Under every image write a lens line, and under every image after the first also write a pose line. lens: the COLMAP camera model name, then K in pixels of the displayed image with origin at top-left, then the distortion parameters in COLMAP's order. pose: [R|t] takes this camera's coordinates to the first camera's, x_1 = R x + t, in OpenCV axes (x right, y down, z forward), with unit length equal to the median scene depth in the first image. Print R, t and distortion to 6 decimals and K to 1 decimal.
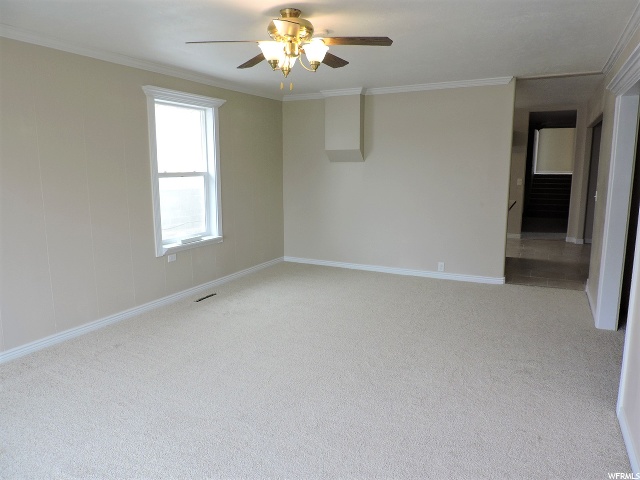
lens RADIAL K [[460.7, 0, 320.0], [0, 460.7, 240.0], [0, 0, 1]] dist [-0.011441, -0.001131]
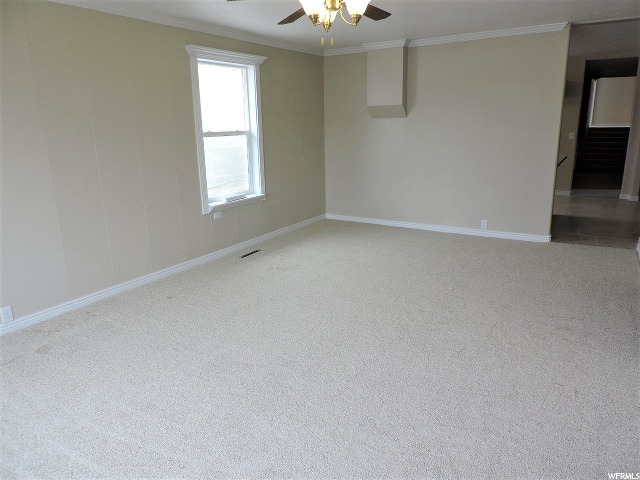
lens RADIAL K [[460.7, 0, 320.0], [0, 460.7, 240.0], [0, 0, 1]] dist [-0.011441, -0.001131]
pose [[0.995910, 0.004576, -0.090233, 0.002050], [0.003568, 0.995945, 0.089891, 0.001722], [0.090279, -0.089845, 0.991856, -0.015265]]
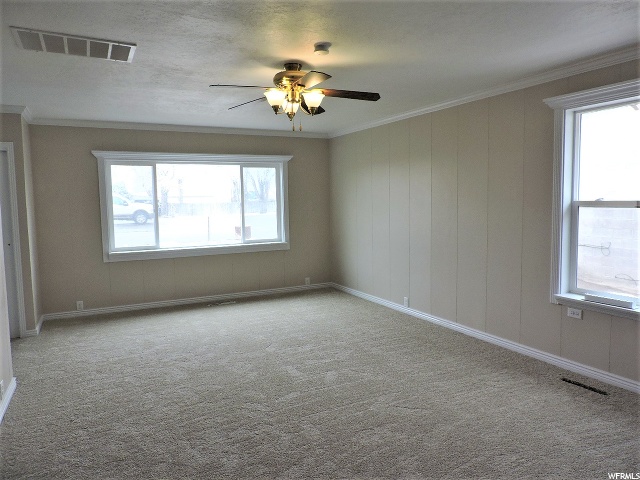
lens RADIAL K [[460.7, 0, 320.0], [0, 460.7, 240.0], [0, 0, 1]] dist [-0.011441, -0.001131]
pose [[-0.591427, 0.079621, -0.802418, 0.578865], [-0.115226, 0.976556, 0.181828, -0.186542], [0.798083, 0.199998, -0.568387, 1.197887]]
